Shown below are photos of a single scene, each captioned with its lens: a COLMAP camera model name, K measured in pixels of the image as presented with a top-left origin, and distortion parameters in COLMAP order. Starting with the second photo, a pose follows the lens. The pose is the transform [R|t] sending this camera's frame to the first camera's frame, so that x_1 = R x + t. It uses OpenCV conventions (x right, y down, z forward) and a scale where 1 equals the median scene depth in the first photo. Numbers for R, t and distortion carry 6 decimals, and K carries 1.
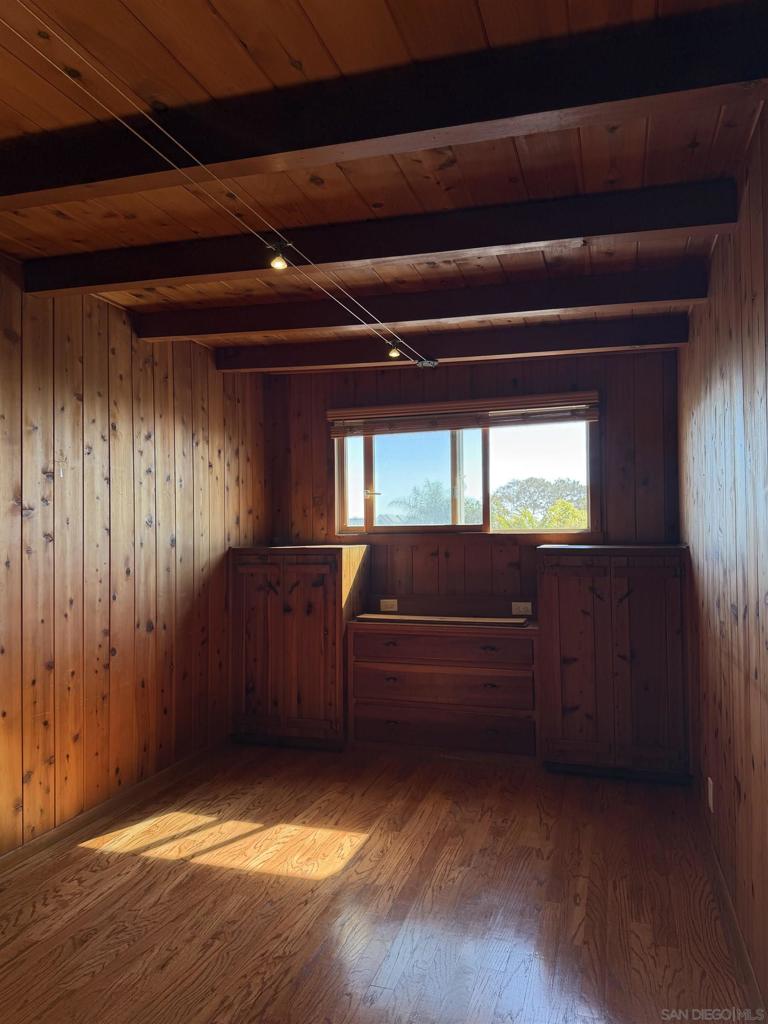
lens RADIAL K [[720.1, 0, 380.9], [0, 720.1, 516.3], [0, 0, 1]] dist [0.139794, -0.260942]
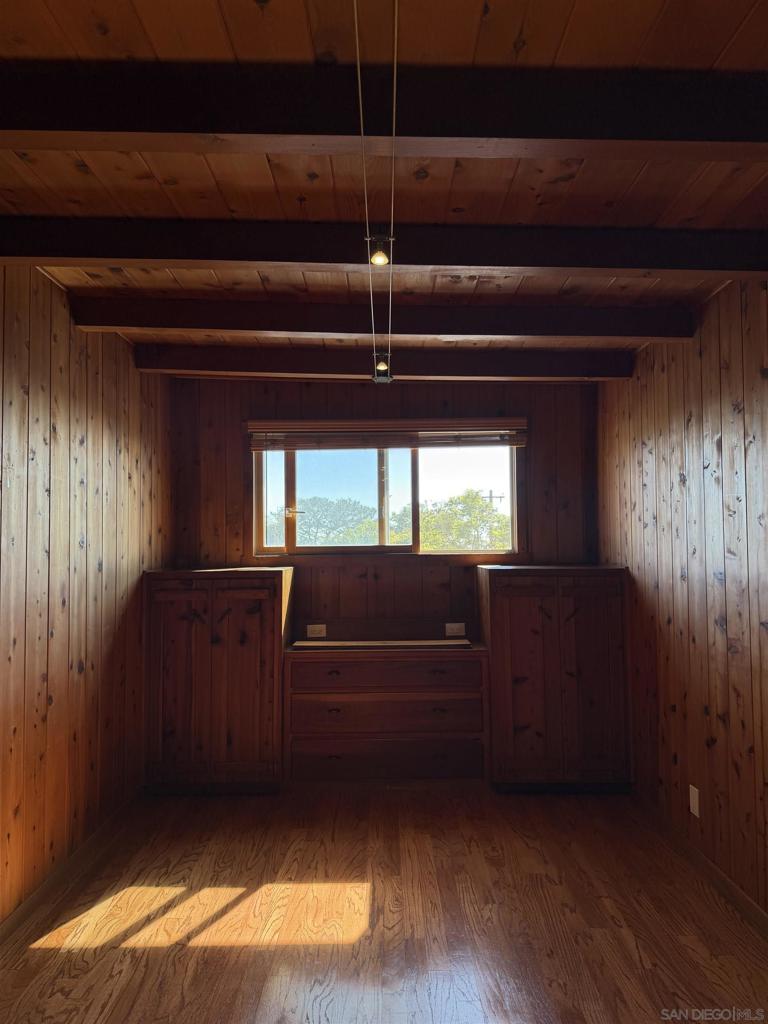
lens RADIAL K [[720.9, 0, 348.5], [0, 720.9, 515.9], [0, 0, 1]] dist [0.099216, -0.141802]
pose [[0.952107, 0.014358, 0.305427, -0.287296], [-0.006659, 0.999634, -0.026236, -0.002811], [-0.305692, 0.022946, 0.951854, 0.103951]]
